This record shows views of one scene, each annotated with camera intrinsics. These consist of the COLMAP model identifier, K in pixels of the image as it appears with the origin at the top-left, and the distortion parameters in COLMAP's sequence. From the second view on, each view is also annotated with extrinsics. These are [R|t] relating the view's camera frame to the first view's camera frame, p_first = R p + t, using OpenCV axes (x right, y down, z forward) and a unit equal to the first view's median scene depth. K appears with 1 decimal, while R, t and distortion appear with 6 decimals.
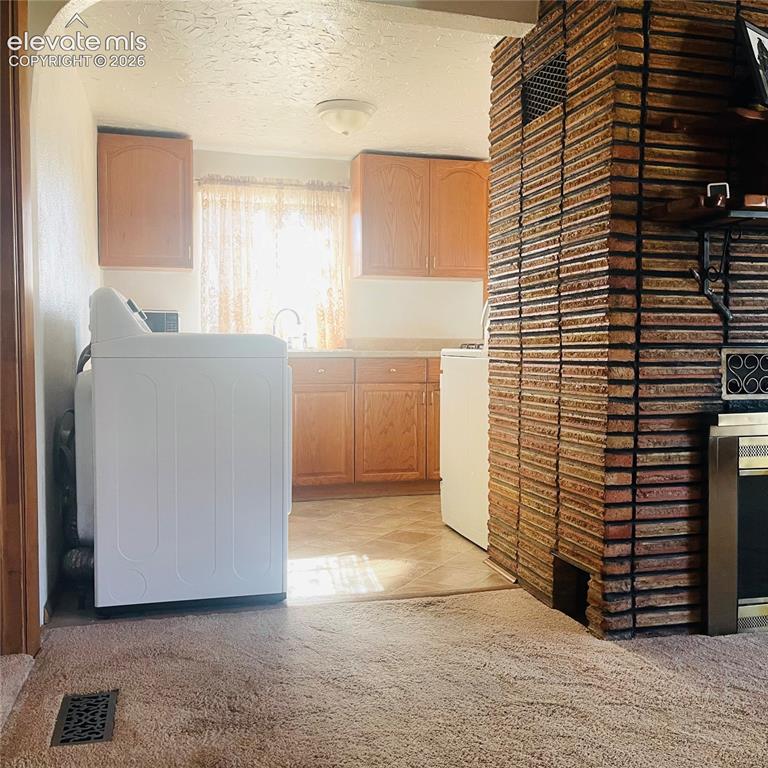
lens RADIAL K [[770.7, 0, 384.0], [0, 770.7, 384.0], [0, 0, 1]] dist [0.058251, -0.067662]
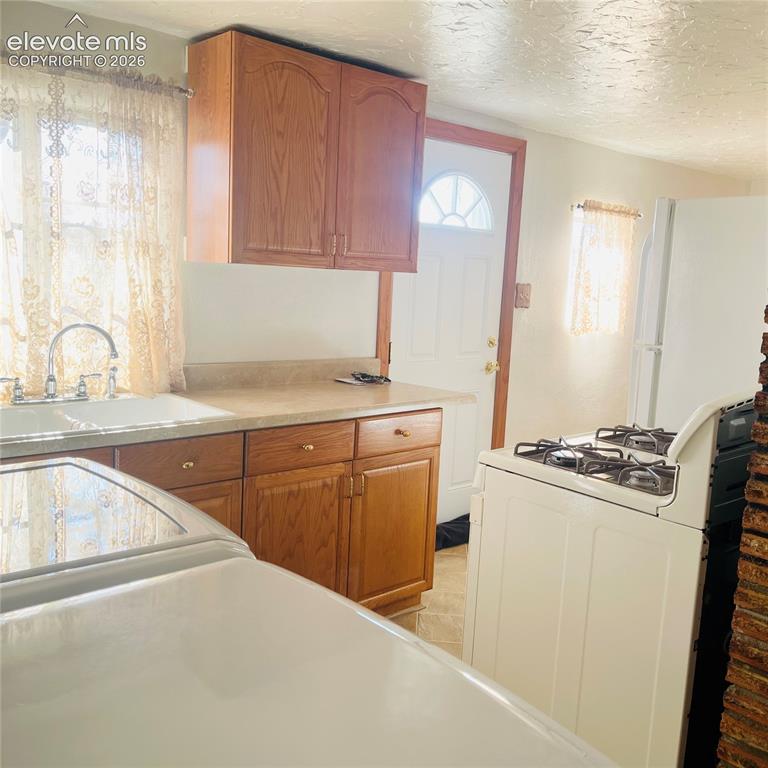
lens RADIAL K [[783.3, 0, 388.2], [0, 783.3, 391.7], [0, 0, 1]] dist [0.044807, -0.027063]
pose [[0.896412, -0.025035, 0.442513, -0.188576], [-0.026358, 0.993625, 0.109608, -0.123042], [-0.442437, -0.109917, 0.890038, 0.477492]]
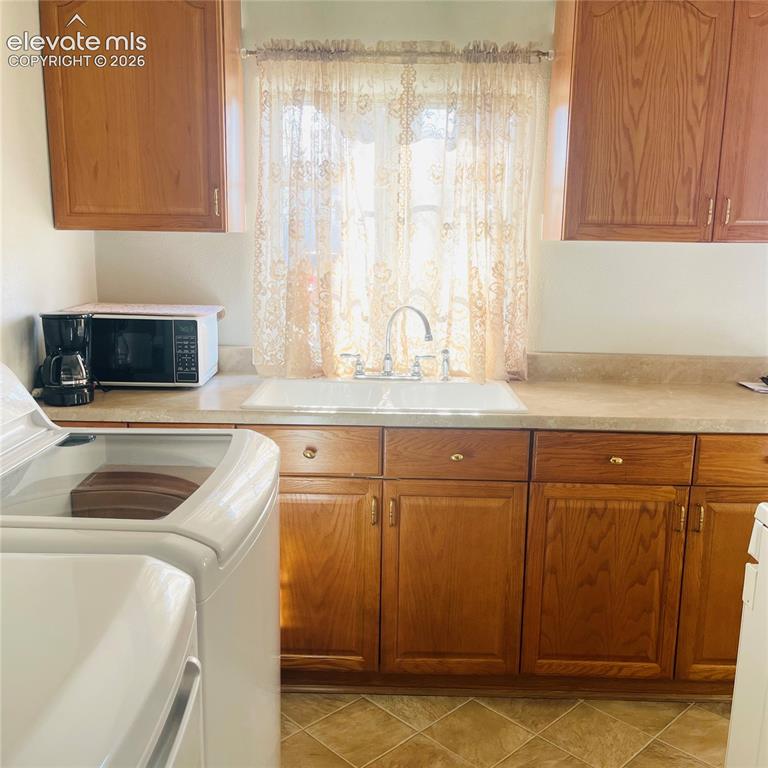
lens RADIAL K [[770.7, 0, 384.0], [0, 770.7, 384.0], [0, 0, 1]] dist [0.058251, -0.067662]
pose [[0.959061, 0.065370, -0.275551, 0.003453], [-0.027699, 0.989982, 0.138450, -0.124565], [0.281841, -0.125150, 0.951264, 0.530056]]
